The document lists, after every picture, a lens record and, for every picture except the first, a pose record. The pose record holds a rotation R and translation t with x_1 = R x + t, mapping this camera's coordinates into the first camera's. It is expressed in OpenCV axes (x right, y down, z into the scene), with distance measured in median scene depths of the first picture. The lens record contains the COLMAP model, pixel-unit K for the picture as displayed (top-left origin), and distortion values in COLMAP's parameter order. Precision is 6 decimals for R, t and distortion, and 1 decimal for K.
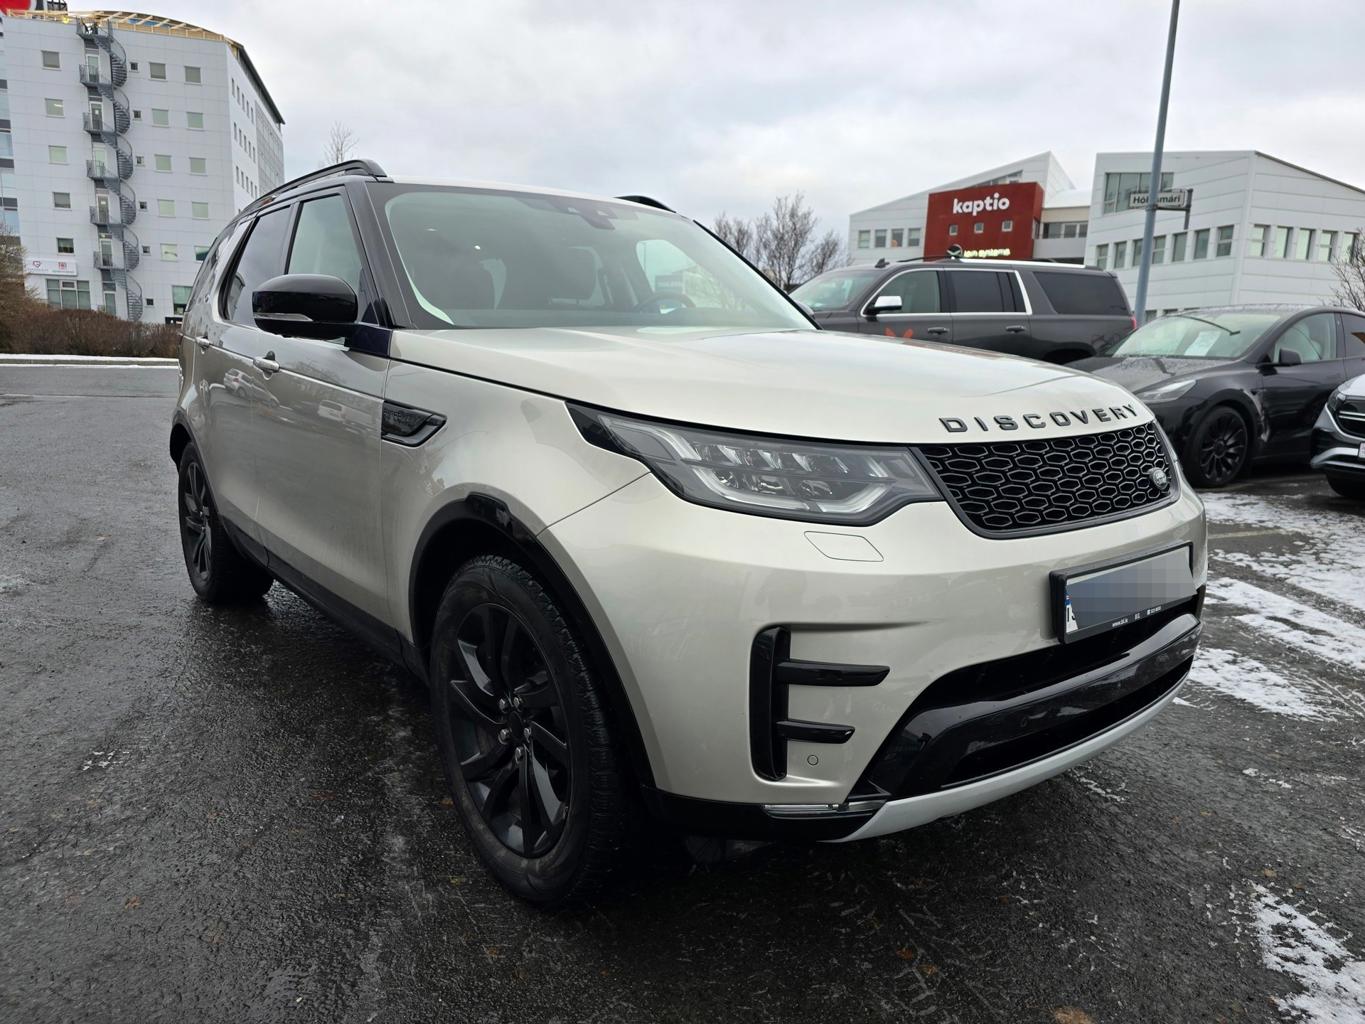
lens RADIAL K [[917.9, 0, 678.6], [0, 917.9, 507.7], [0, 0, 1]] dist [0.048437, -0.040538]
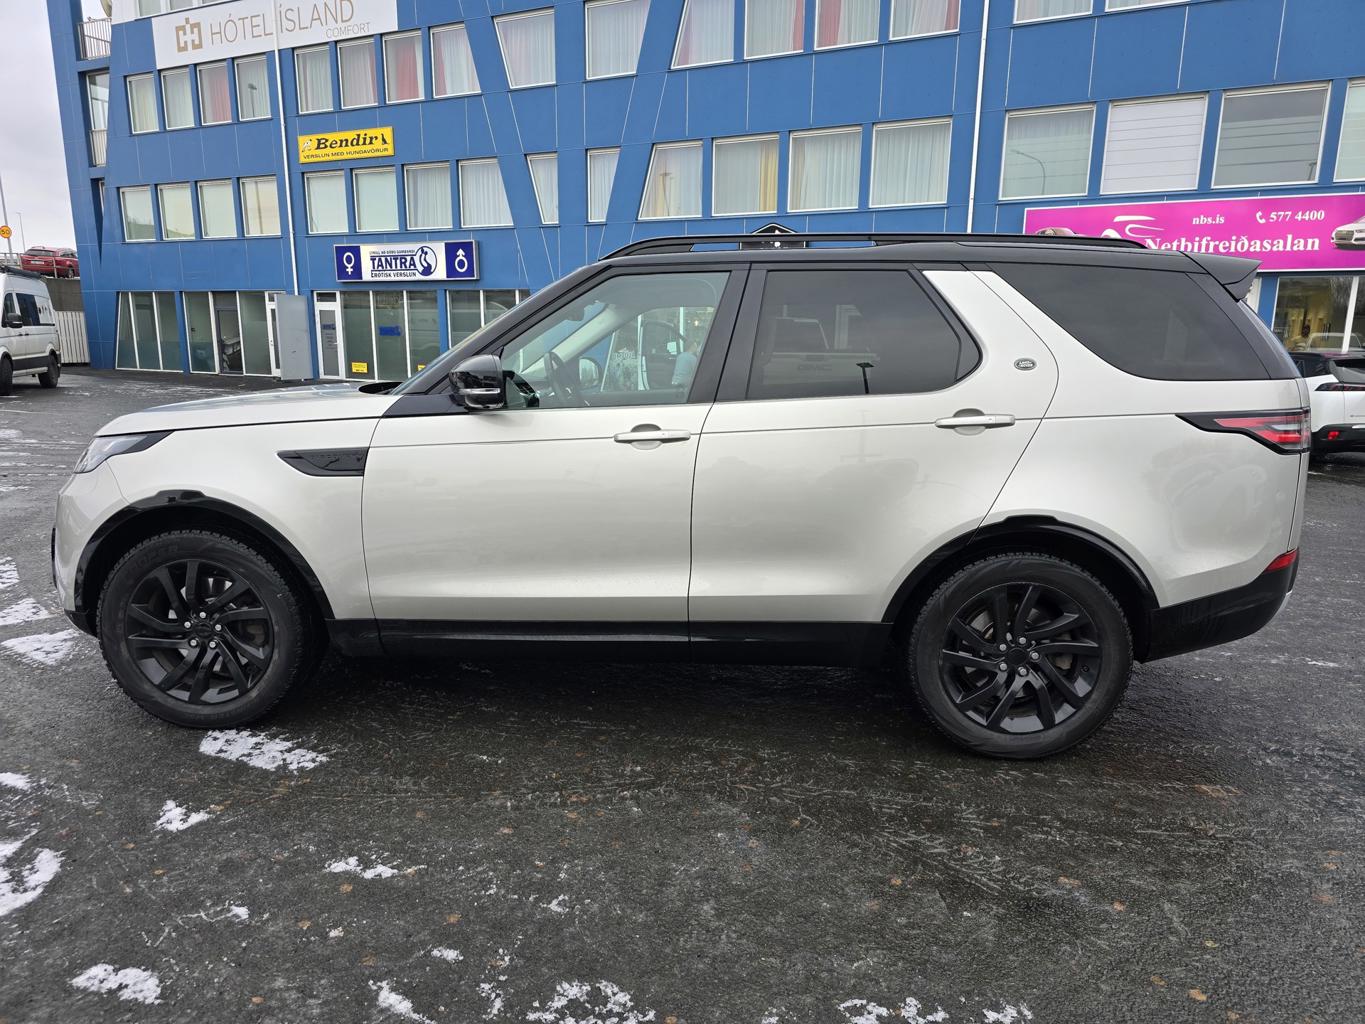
lens RADIAL K [[917.9, 0, 678.6], [0, 917.9, 507.7], [0, 0, 1]] dist [0.048437, -0.040538]
pose [[-0.672788, 0.099176, -0.733158, 1.297958], [-0.150599, 0.951868, 0.266960, -0.710402], [0.724345, 0.290020, -0.625469, 3.512602]]
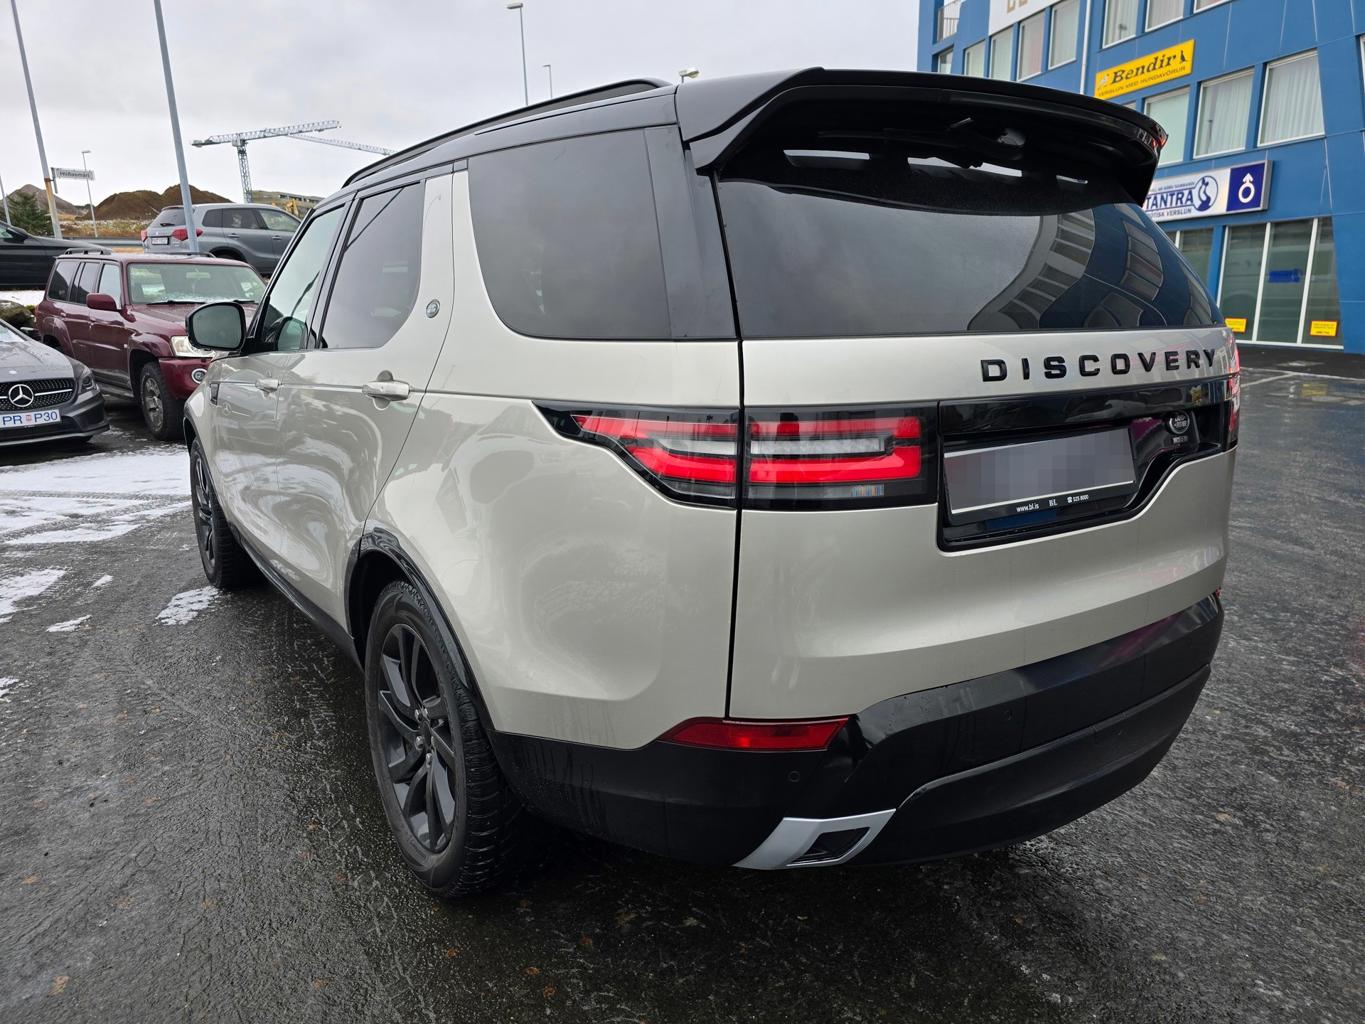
lens RADIAL K [[917.9, 0, 678.6], [0, 917.9, 507.7], [0, 0, 1]] dist [0.048437, -0.040538]
pose [[-0.997608, -0.025303, 0.064322, -0.833684], [0.001300, 0.923551, 0.383473, -0.822908], [-0.069107, 0.382639, -0.921310, 3.979198]]
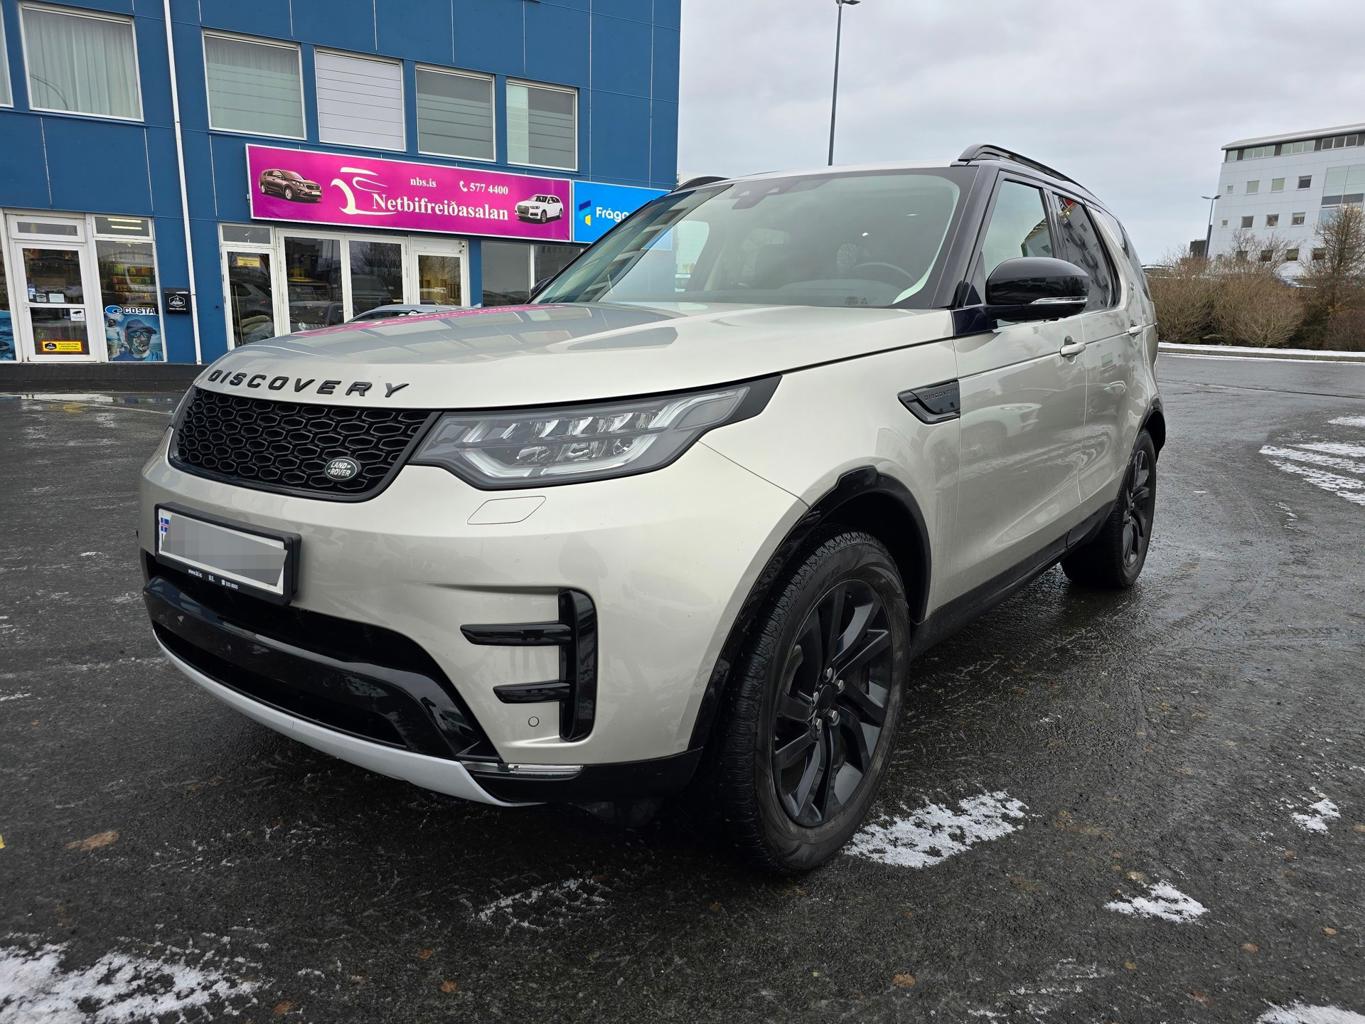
lens RADIAL K [[917.9, 0, 678.6], [0, 917.9, 507.7], [0, 0, 1]] dist [0.048437, -0.040538]
pose [[0.235058, 0.177641, -0.955610, 1.593603], [-0.176876, 0.974559, 0.137656, -0.190175], [0.955752, 0.136668, 0.260499, 1.238724]]
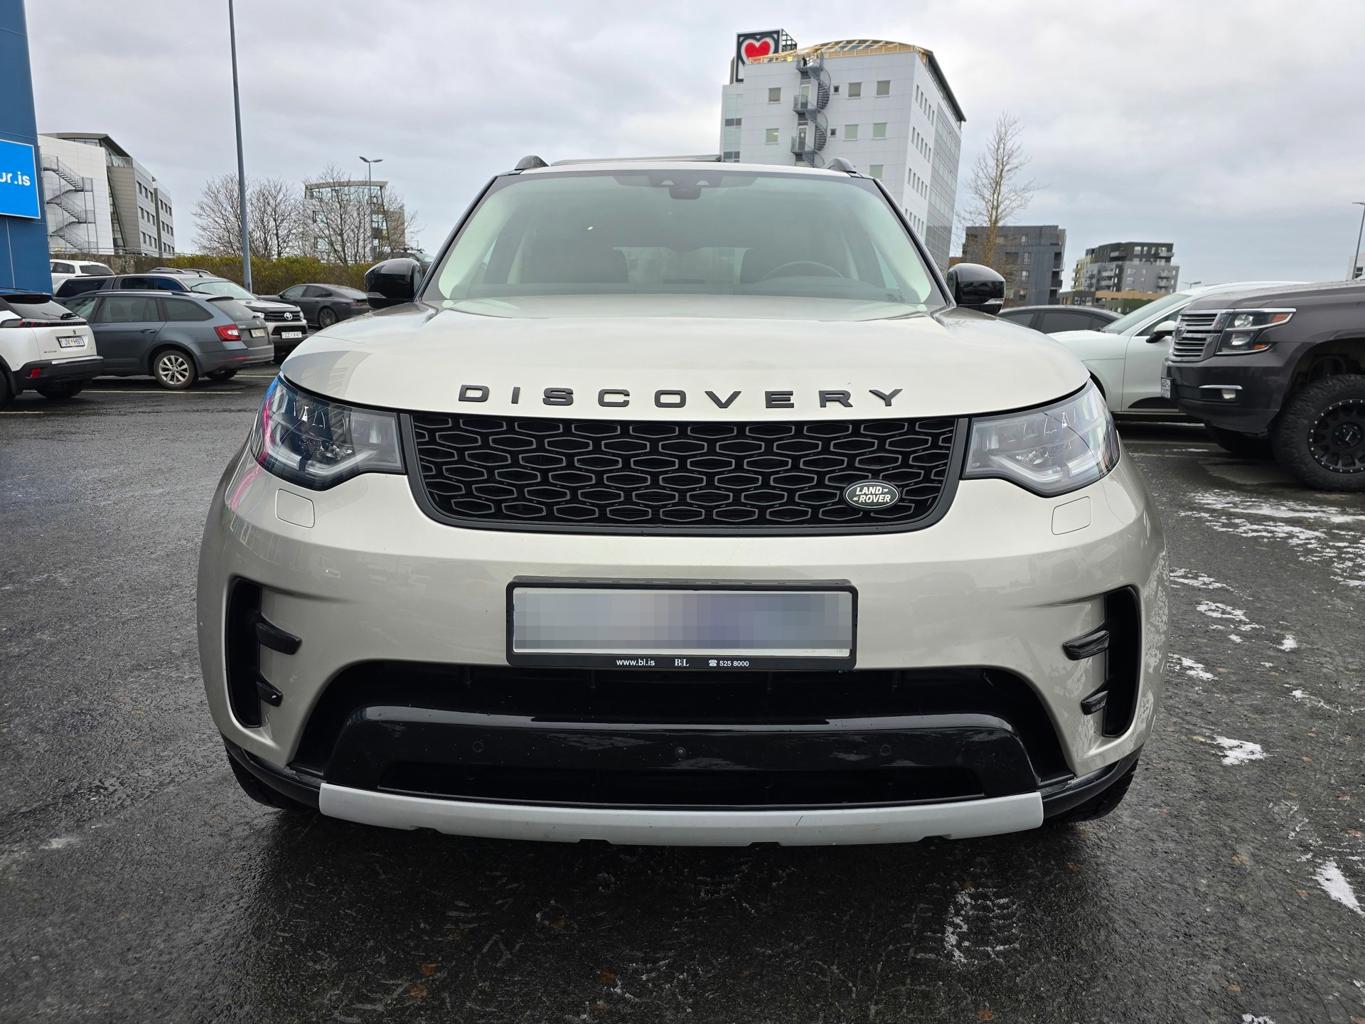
lens RADIAL K [[917.9, 0, 678.6], [0, 917.9, 507.7], [0, 0, 1]] dist [0.048437, -0.040538]
pose [[0.776592, 0.118750, -0.618711, 0.955825], [-0.112751, 0.992417, 0.048954, -0.044942], [0.619832, 0.031743, 0.784092, 0.422320]]
